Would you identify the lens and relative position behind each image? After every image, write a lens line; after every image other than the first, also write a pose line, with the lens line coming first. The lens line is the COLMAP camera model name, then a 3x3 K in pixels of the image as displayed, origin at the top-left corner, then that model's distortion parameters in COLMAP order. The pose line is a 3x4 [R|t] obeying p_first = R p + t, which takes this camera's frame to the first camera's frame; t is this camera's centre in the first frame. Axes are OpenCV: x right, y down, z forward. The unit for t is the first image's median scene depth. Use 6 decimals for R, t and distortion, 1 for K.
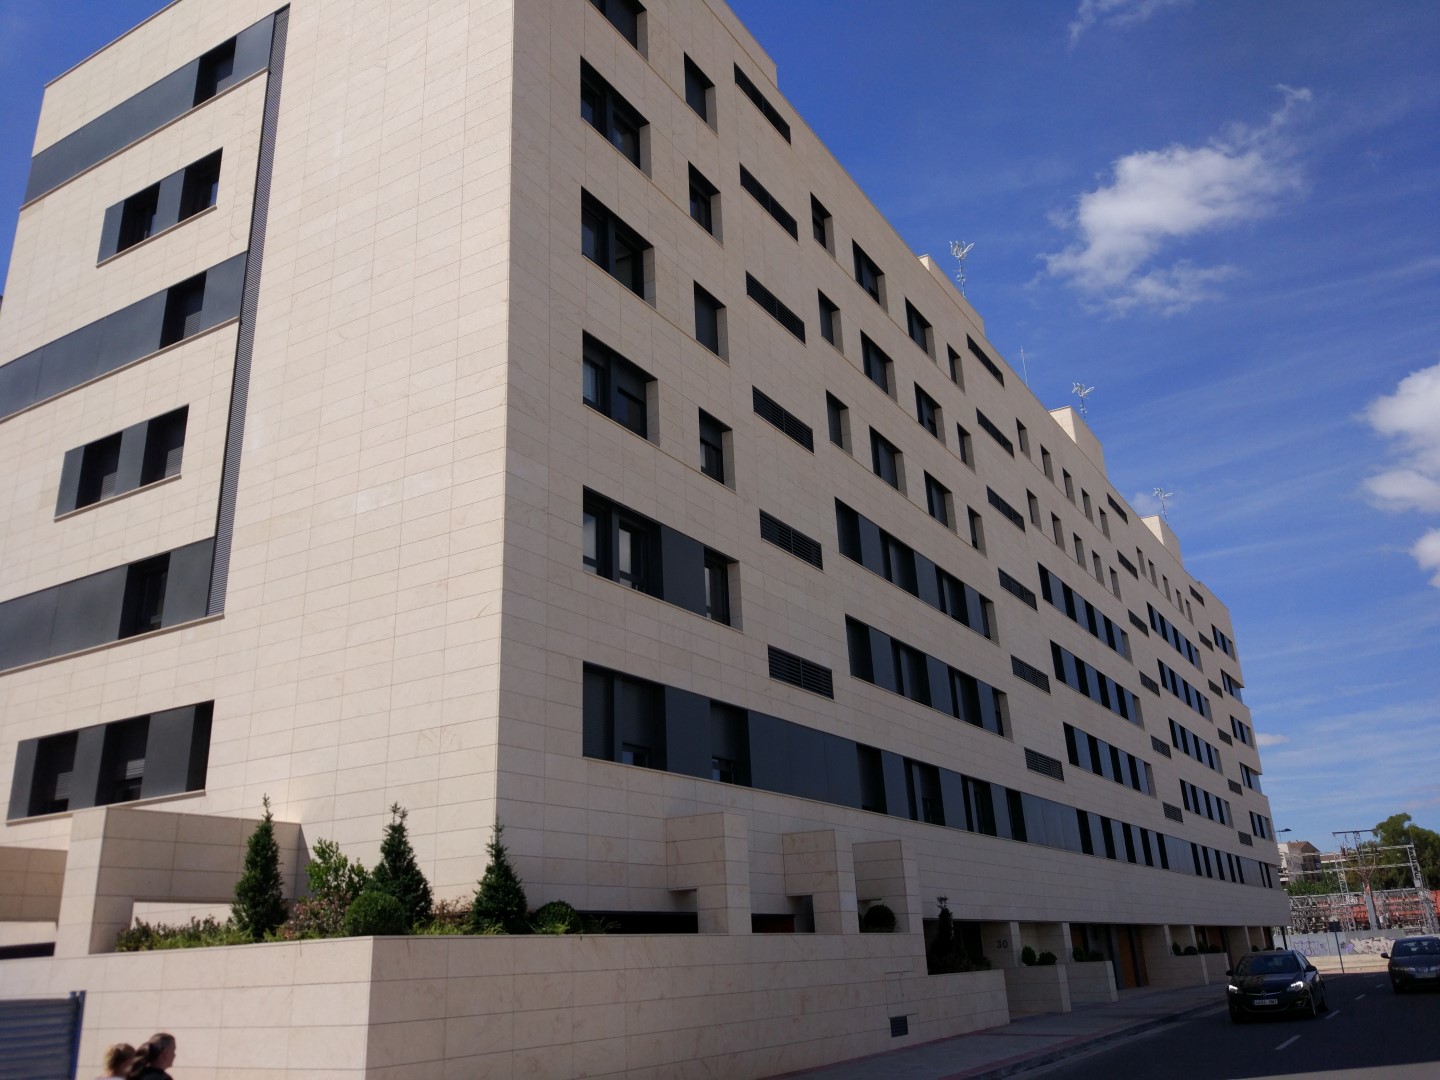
lens RADIAL K [[1189.6, 0, 716.5], [0, 1189.6, 551.2], [0, 0, 1]] dist [0.054943, -0.079787]
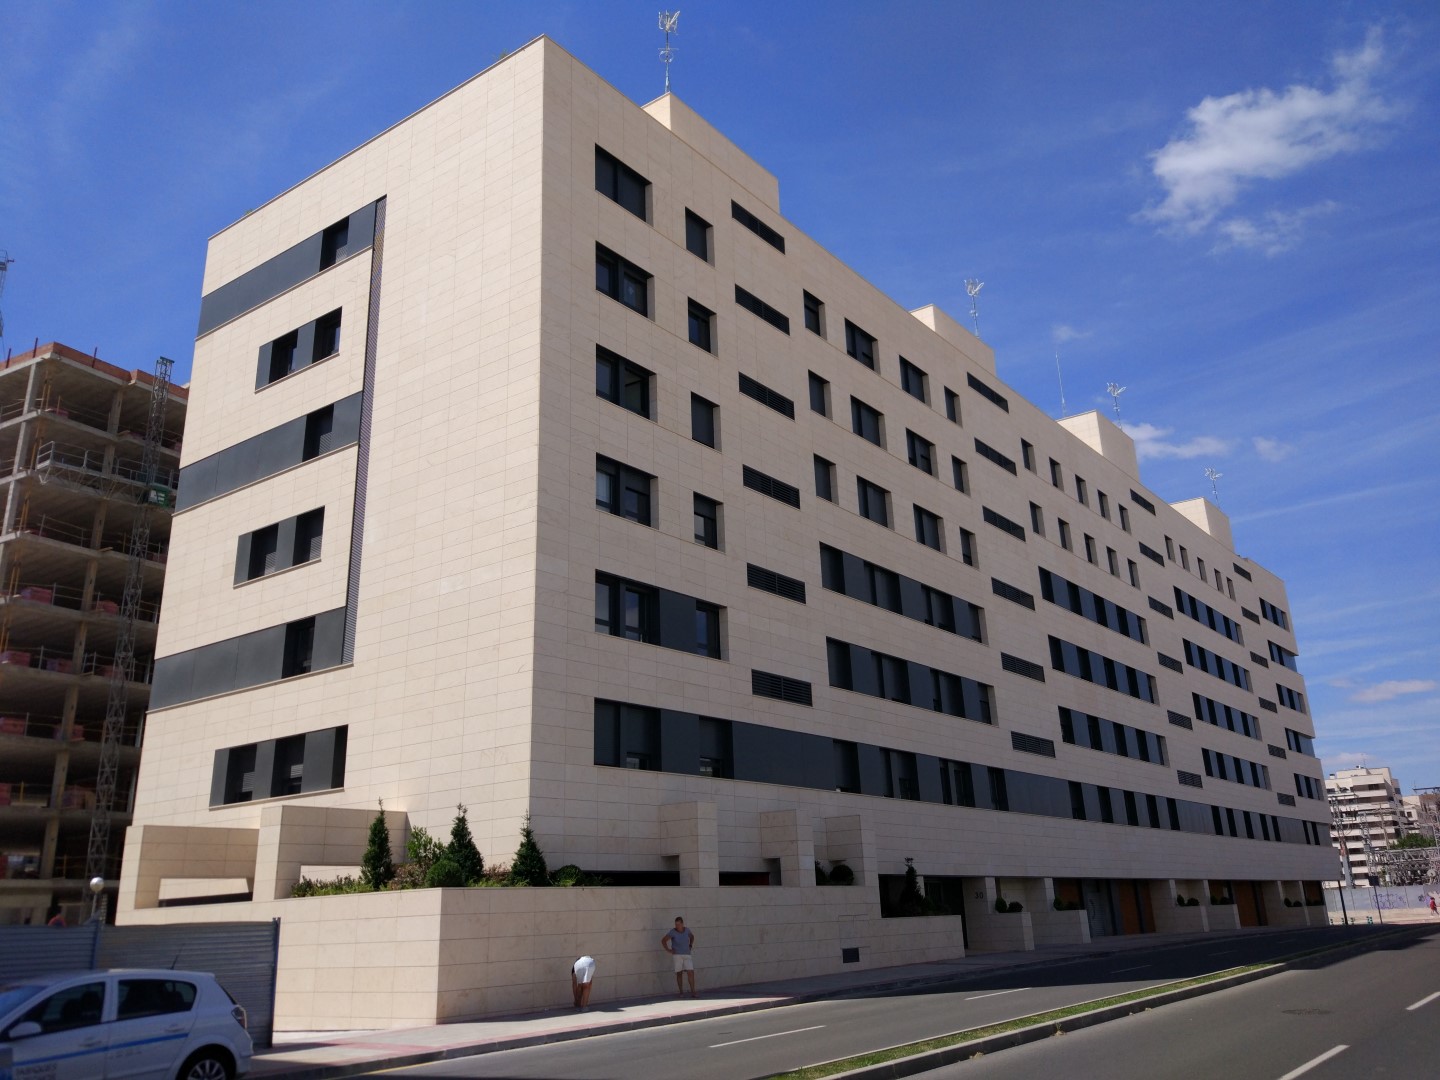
lens RADIAL K [[1166.8, 0, 720.0], [0, 1166.8, 540.0], [0, 0, 1]] dist [0.060256, -0.080406]
pose [[0.995336, -0.024966, -0.093181, 0.146525], [0.027086, 0.999401, 0.021559, -0.104088], [0.092587, -0.023983, 0.995416, -0.322730]]
